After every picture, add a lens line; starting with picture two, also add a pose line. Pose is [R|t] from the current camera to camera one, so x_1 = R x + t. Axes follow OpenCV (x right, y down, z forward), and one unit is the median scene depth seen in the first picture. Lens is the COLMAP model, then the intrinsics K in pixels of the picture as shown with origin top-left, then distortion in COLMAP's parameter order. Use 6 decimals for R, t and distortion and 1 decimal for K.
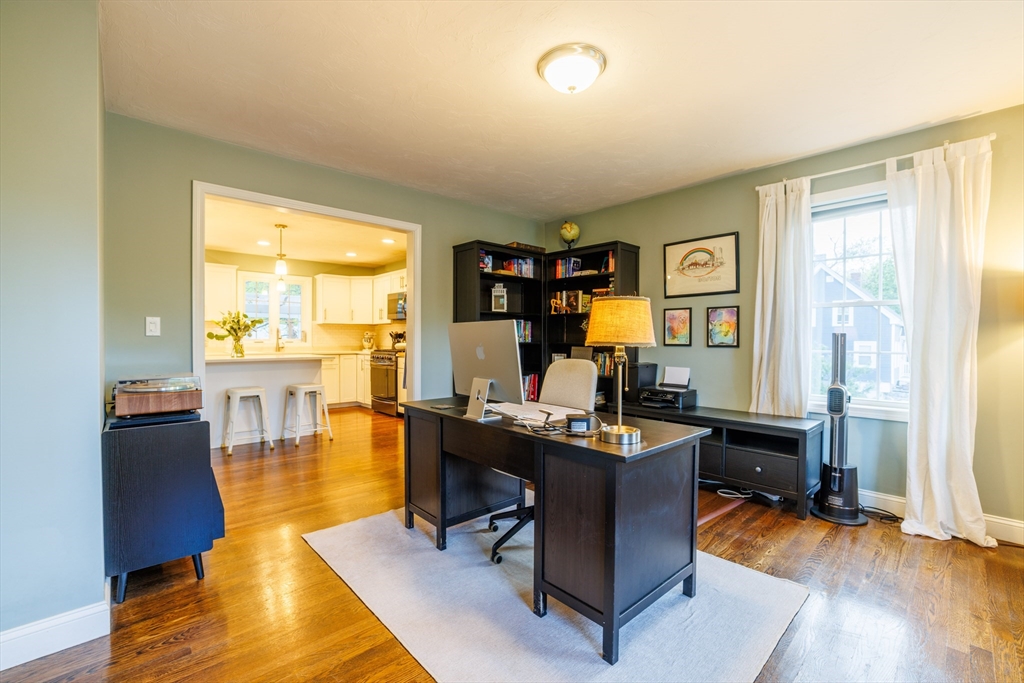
lens RADIAL K [[438.7, 0, 510.0], [0, 438.7, 344.5], [0, 0, 1]] dist [-0.046452, 0.016170]
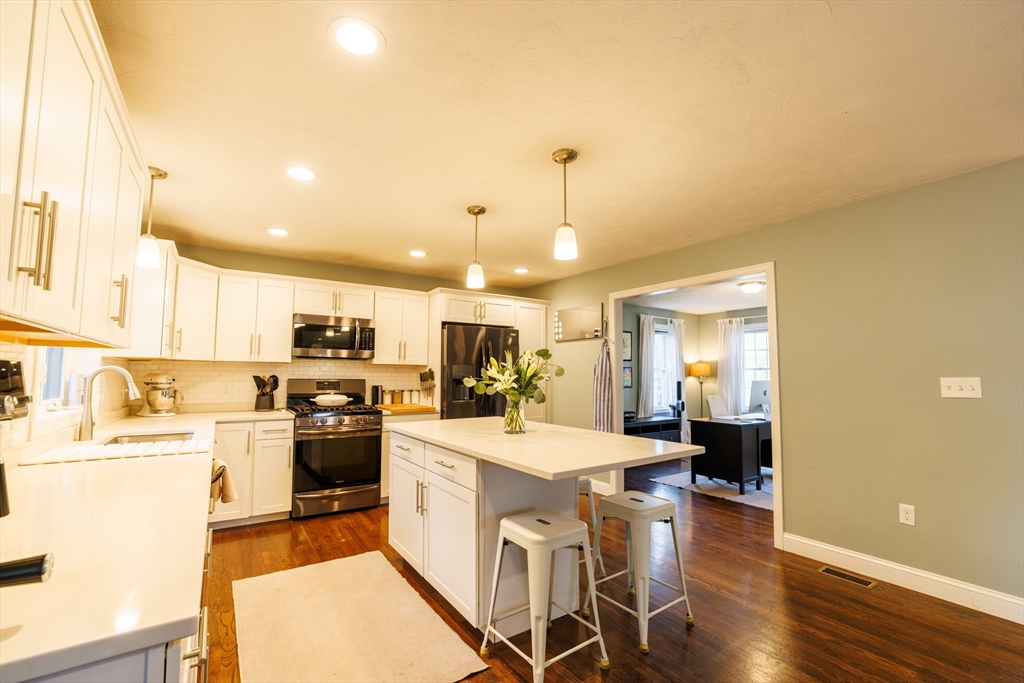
lens RADIAL K [[438.7, 0, 510.0], [0, 438.7, 344.5], [0, 0, 1]] dist [-0.046452, 0.016170]
pose [[0.156172, 0.066652, 0.985478, -0.904651], [0.011242, 0.997536, -0.069249, -0.033030], [-0.987666, 0.021894, 0.155038, 0.696684]]
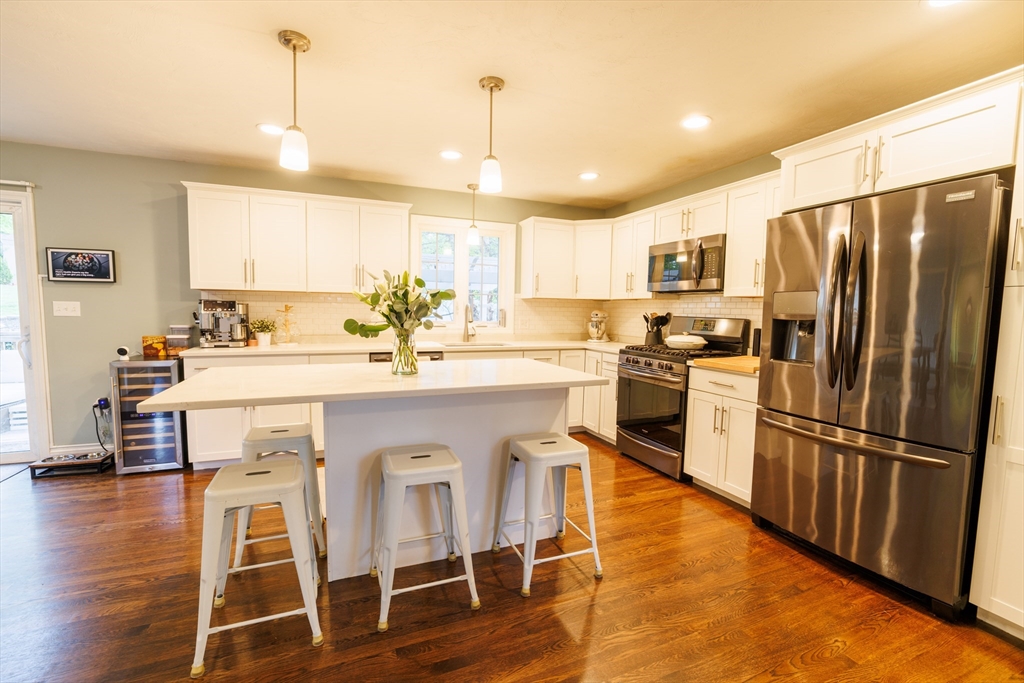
lens RADIAL K [[438.7, 0, 510.0], [0, 438.7, 344.5], [0, 0, 1]] dist [-0.046452, 0.016170]
pose [[0.937983, 0.040955, -0.344253, -0.279771], [-0.019468, 0.997653, 0.065644, -0.025793], [0.346133, -0.054871, 0.936579, 0.461176]]
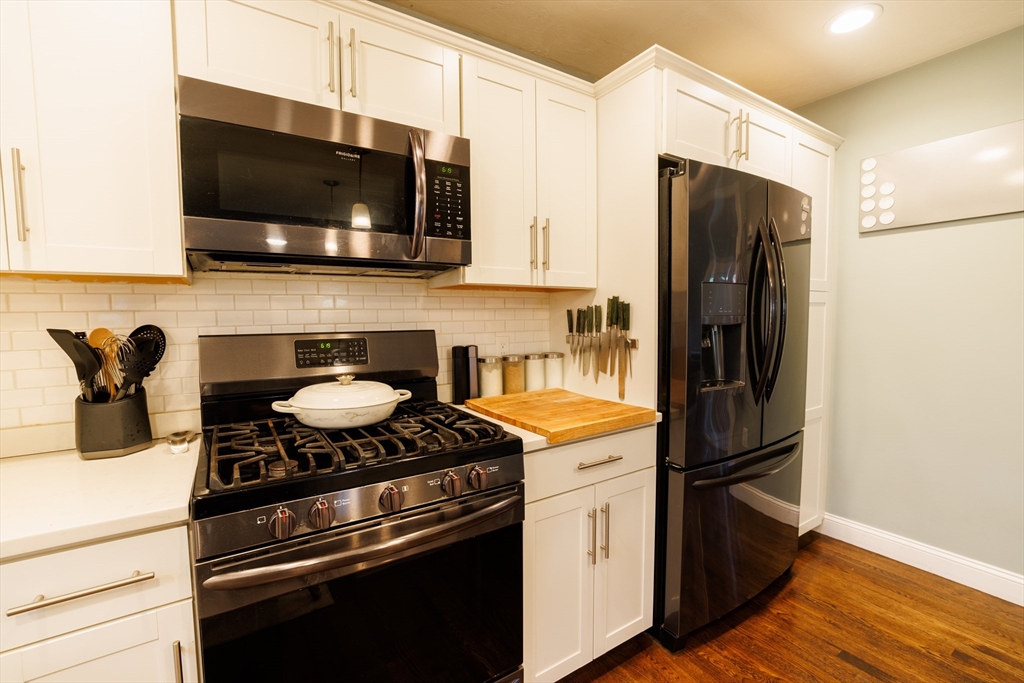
lens RADIAL K [[438.7, 0, 510.0], [0, 438.7, 344.5], [0, 0, 1]] dist [-0.046452, 0.016170]
pose [[0.169956, -0.071230, 0.982874, -0.453394], [0.027139, 0.997344, 0.067586, -0.036206], [-0.985078, 0.015188, 0.171437, 0.970955]]
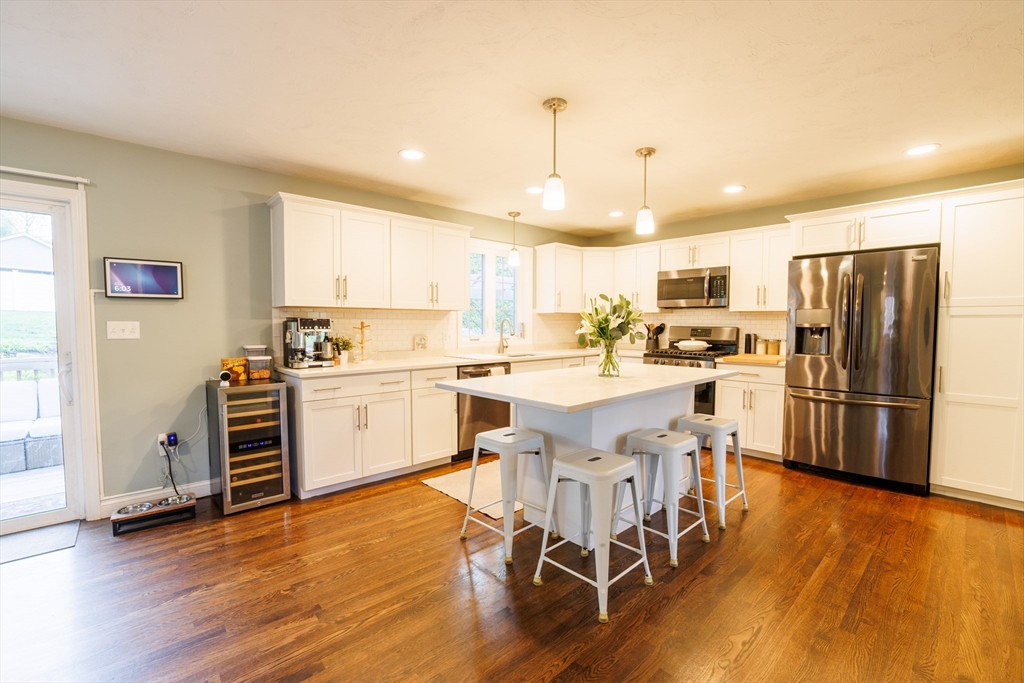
lens RADIAL K [[438.7, 0, 510.0], [0, 438.7, 344.5], [0, 0, 1]] dist [-0.046452, 0.016170]
pose [[0.999997, -0.000942, -0.002405, -0.578926], [0.001026, 0.999394, 0.034795, -0.024724], [0.002370, -0.034798, 0.999392, 0.321645]]
